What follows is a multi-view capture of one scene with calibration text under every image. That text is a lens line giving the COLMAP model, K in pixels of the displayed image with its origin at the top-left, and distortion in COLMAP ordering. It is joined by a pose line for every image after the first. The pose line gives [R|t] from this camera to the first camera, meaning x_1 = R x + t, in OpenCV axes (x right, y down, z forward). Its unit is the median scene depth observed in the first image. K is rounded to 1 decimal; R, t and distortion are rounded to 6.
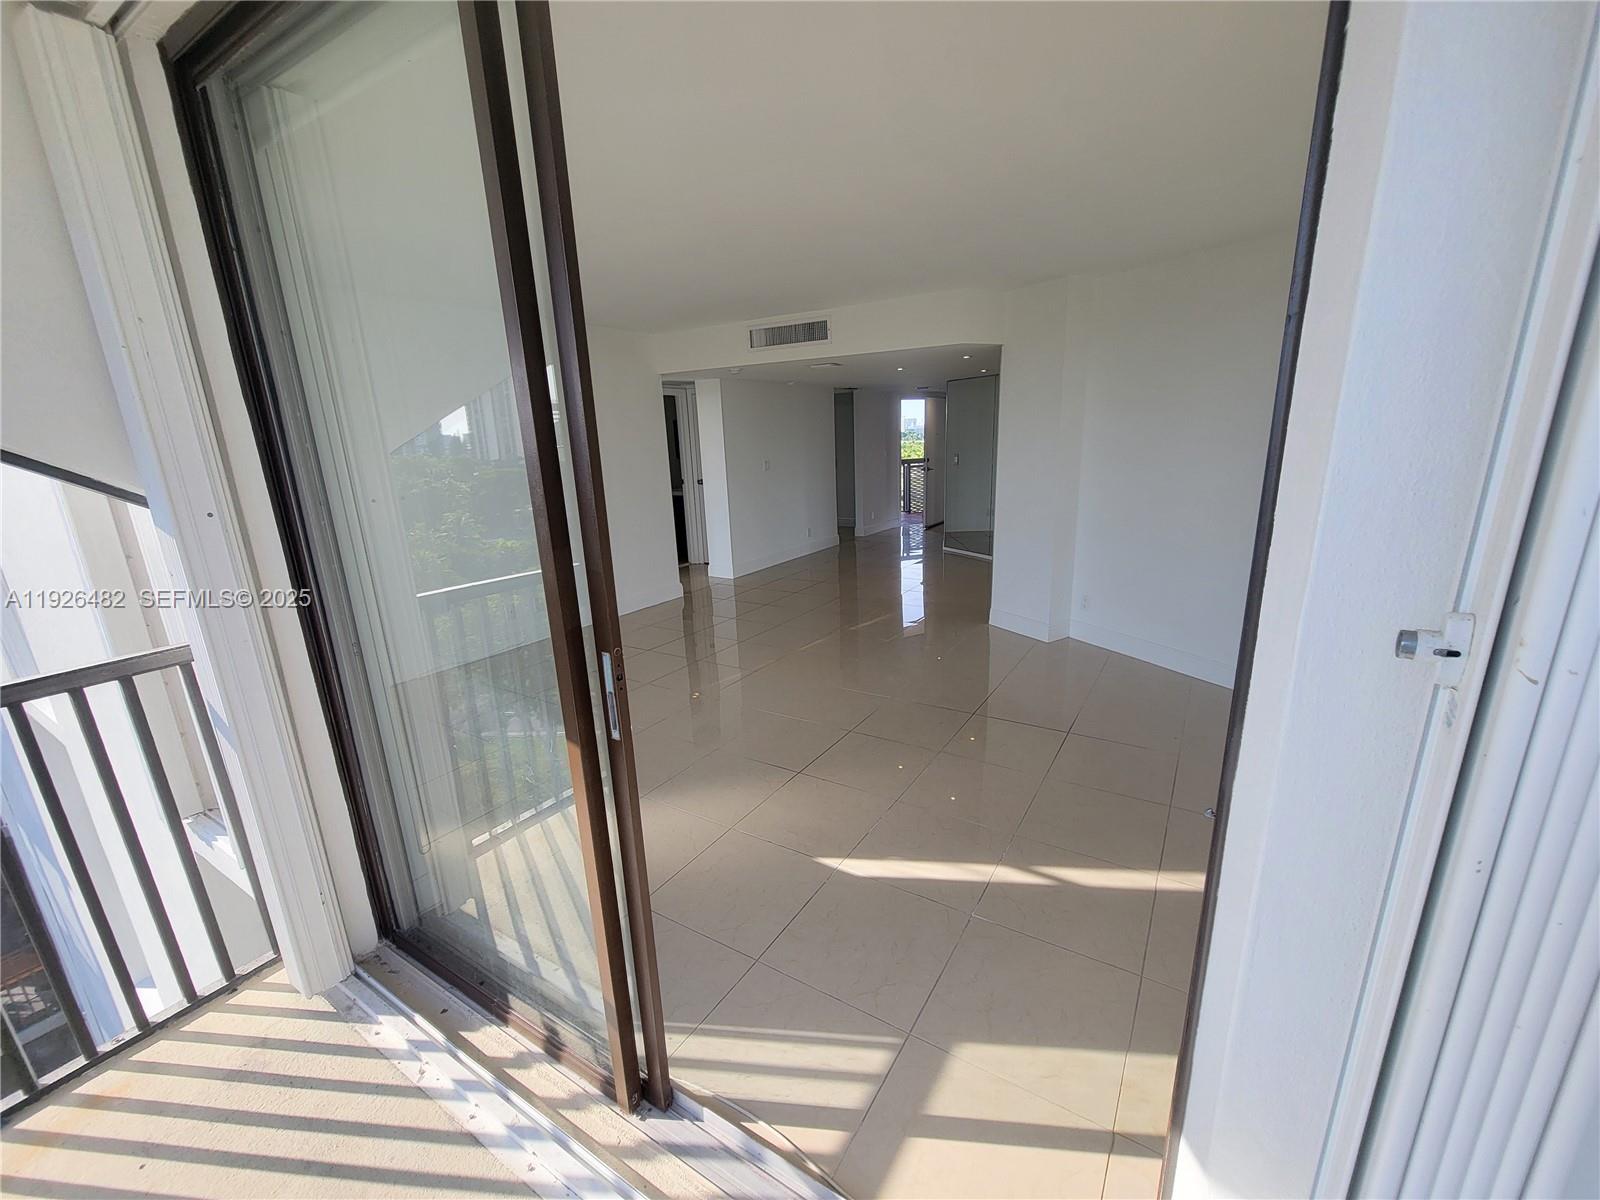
lens RADIAL K [[648.7, 0, 814.1], [0, 648.7, 610.3], [0, 0, 1]] dist [0.005507, -0.002743]
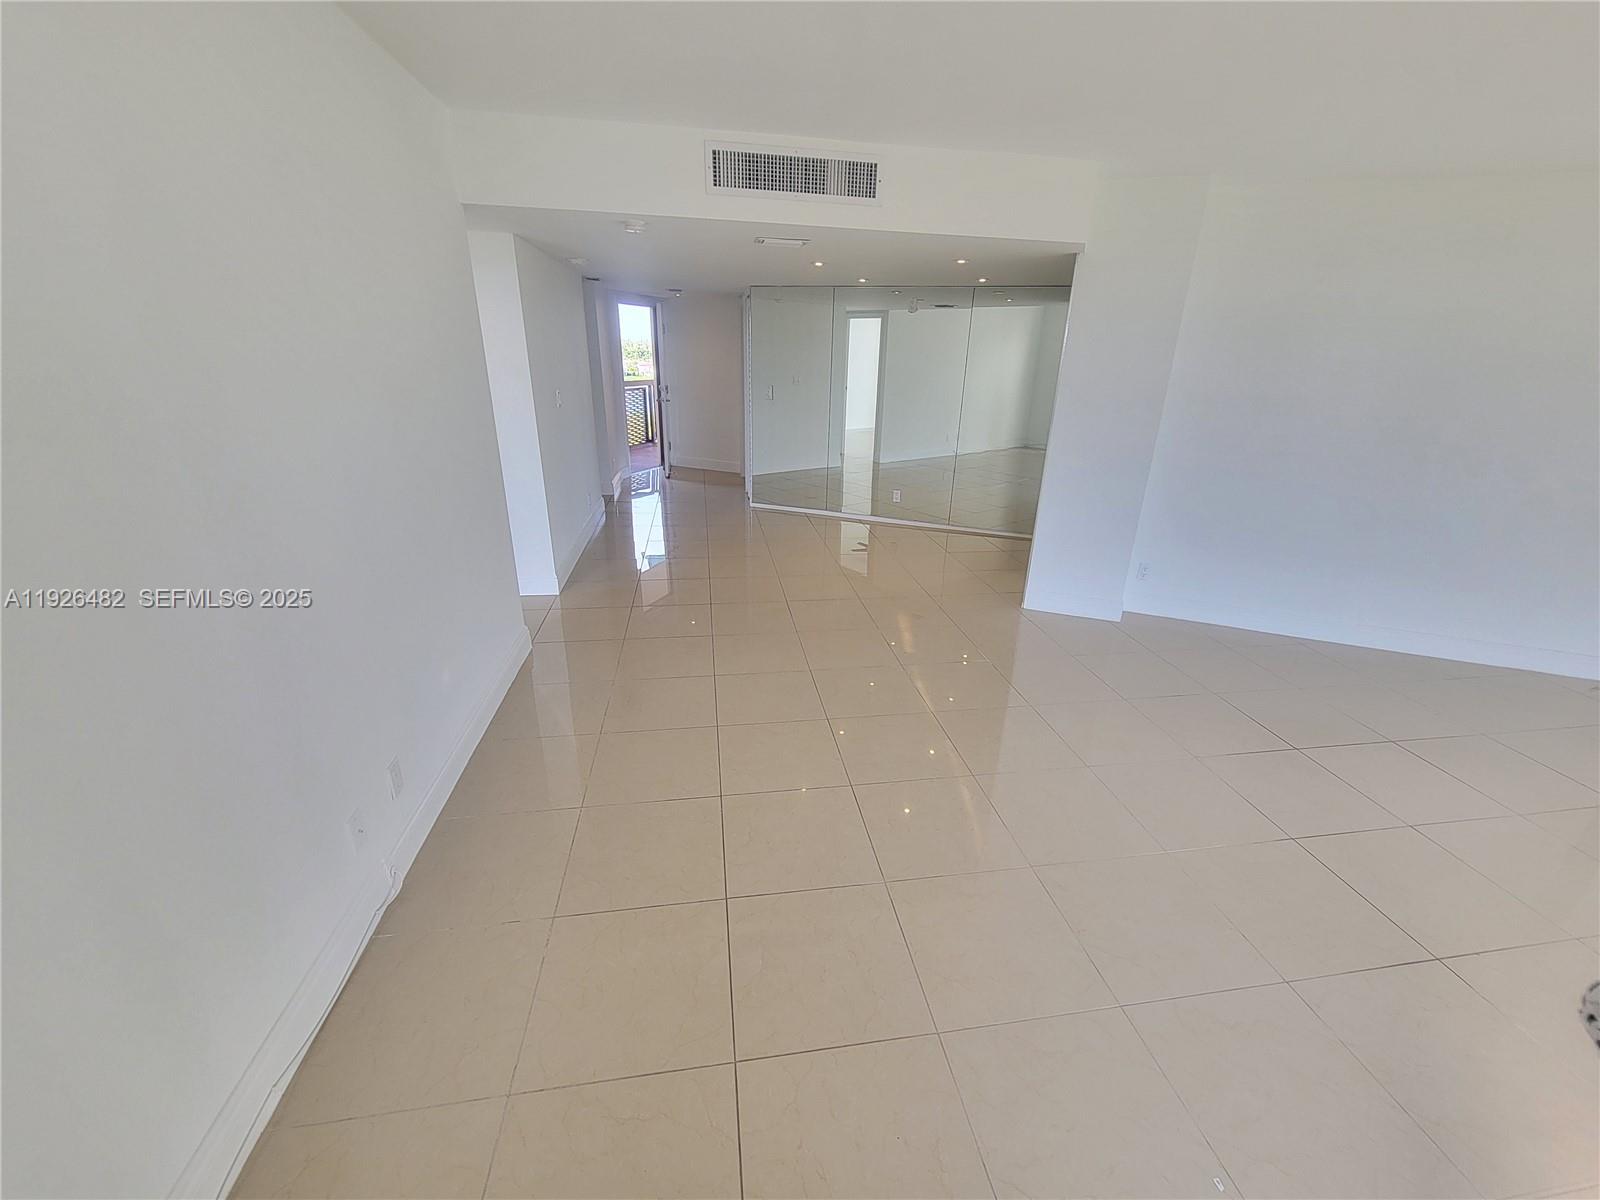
lens RADIAL K [[648.7, 0, 814.1], [0, 648.7, 610.3], [0, 0, 1]] dist [0.005507, -0.002743]
pose [[0.749443, -0.200897, 0.630853, -0.322467], [0.123412, 0.978541, 0.165007, -0.104729], [-0.650465, -0.045808, 0.758154, 0.387416]]
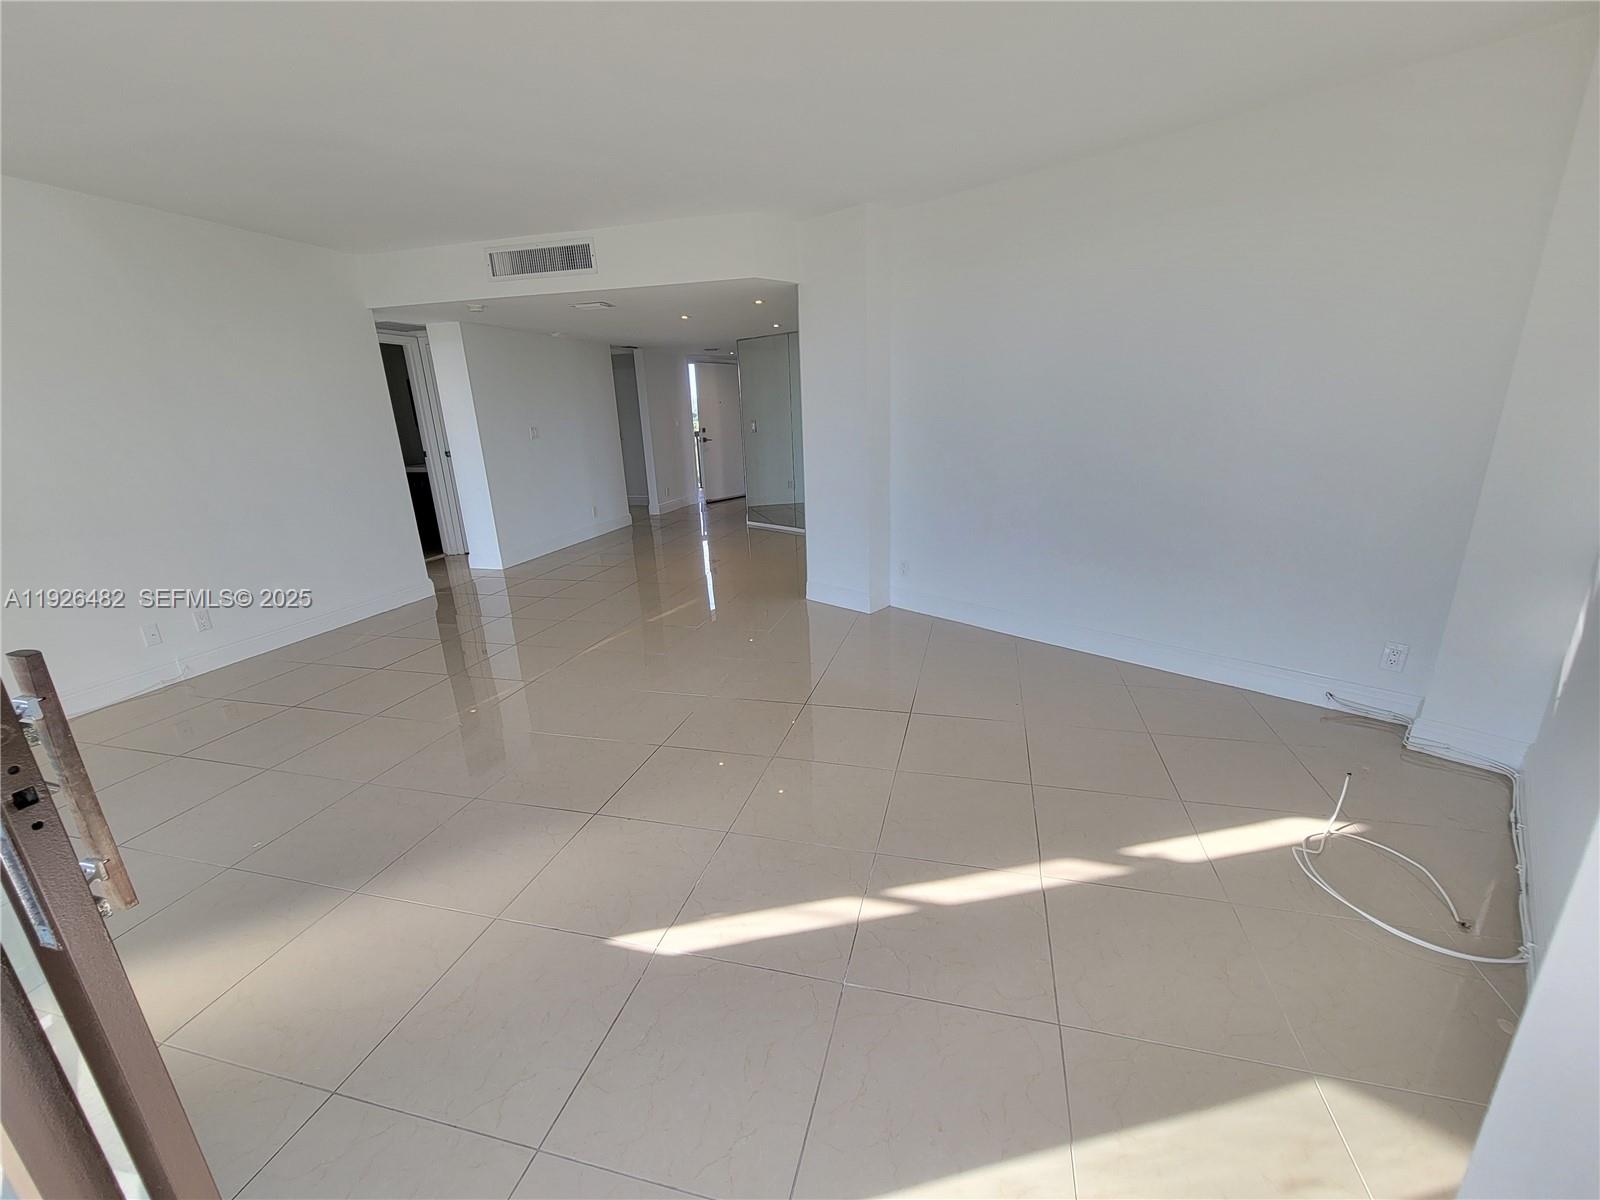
lens RADIAL K [[648.7, 0, 814.1], [0, 648.7, 610.3], [0, 0, 1]] dist [0.005507, -0.002743]
pose [[0.952614, -0.083948, 0.292367, 0.007942], [0.075940, 0.996363, 0.038657, 0.001500], [-0.294549, -0.014623, 0.955525, 0.087232]]
